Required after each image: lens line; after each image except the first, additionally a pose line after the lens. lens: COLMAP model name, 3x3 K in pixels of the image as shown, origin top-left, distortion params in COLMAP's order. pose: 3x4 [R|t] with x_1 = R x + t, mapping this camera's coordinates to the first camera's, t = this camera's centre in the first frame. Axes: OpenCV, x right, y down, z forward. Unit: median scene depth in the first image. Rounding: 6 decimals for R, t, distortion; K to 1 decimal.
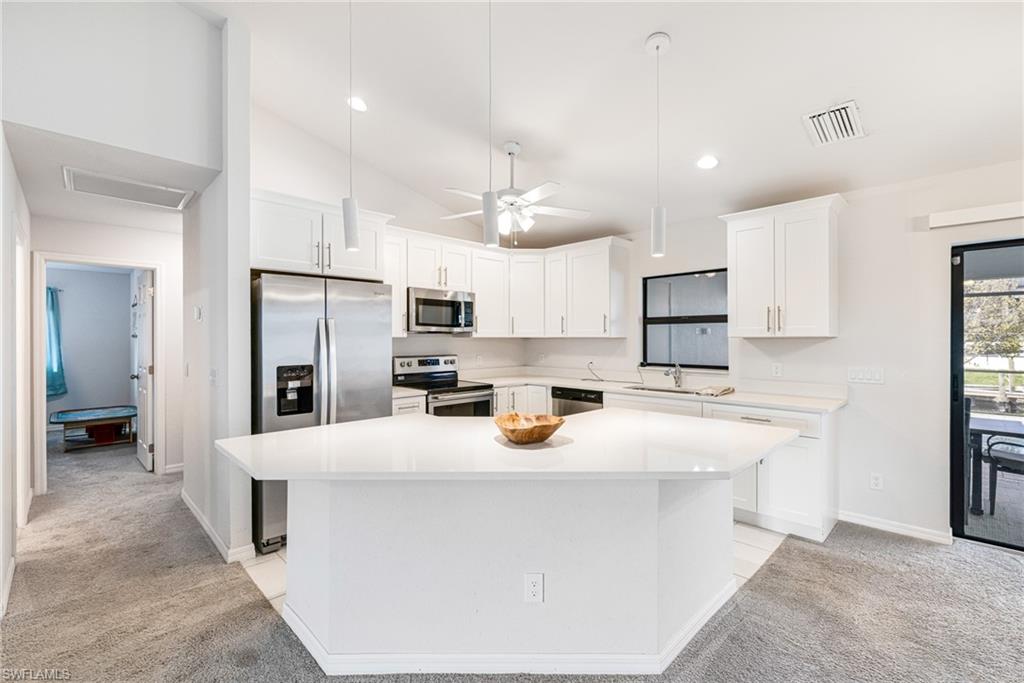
lens RADIAL K [[448.6, 0, 508.4], [0, 448.6, 341.8], [0, 0, 1]] dist [-0.002796, 0.000691]
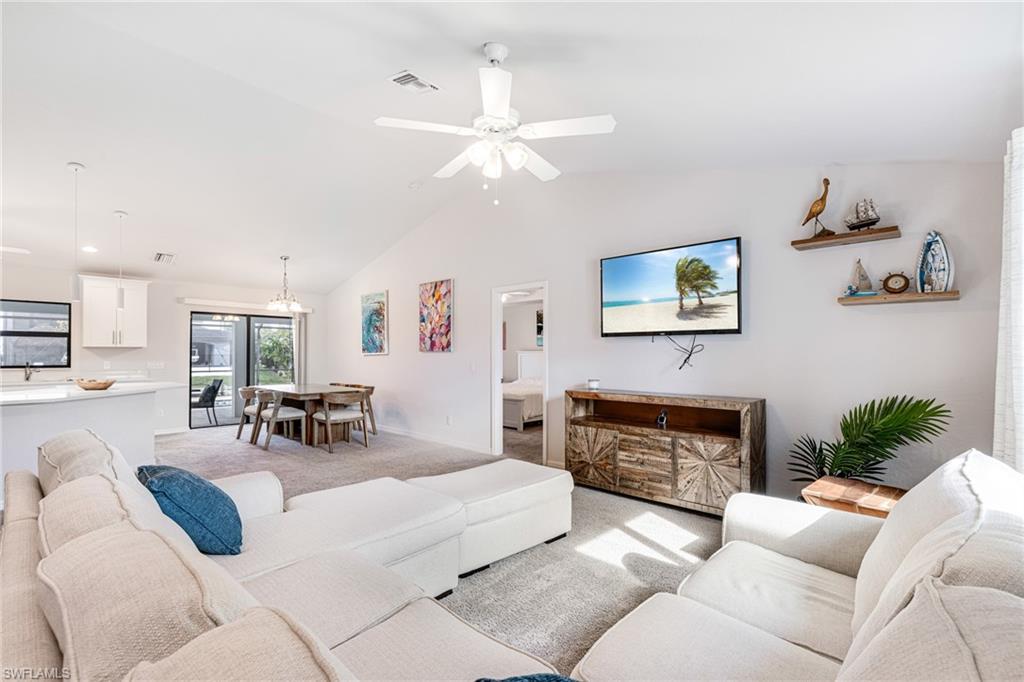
lens RADIAL K [[448.6, 0, 513.1], [0, 448.6, 351.1], [0, 0, 1]] dist [-0.002796, 0.000691]
pose [[-0.037572, 0.006656, 0.999272, -1.037645], [0.006161, 0.999960, -0.006429, 0.022821], [-0.999275, 0.005915, -0.037611, -0.464793]]
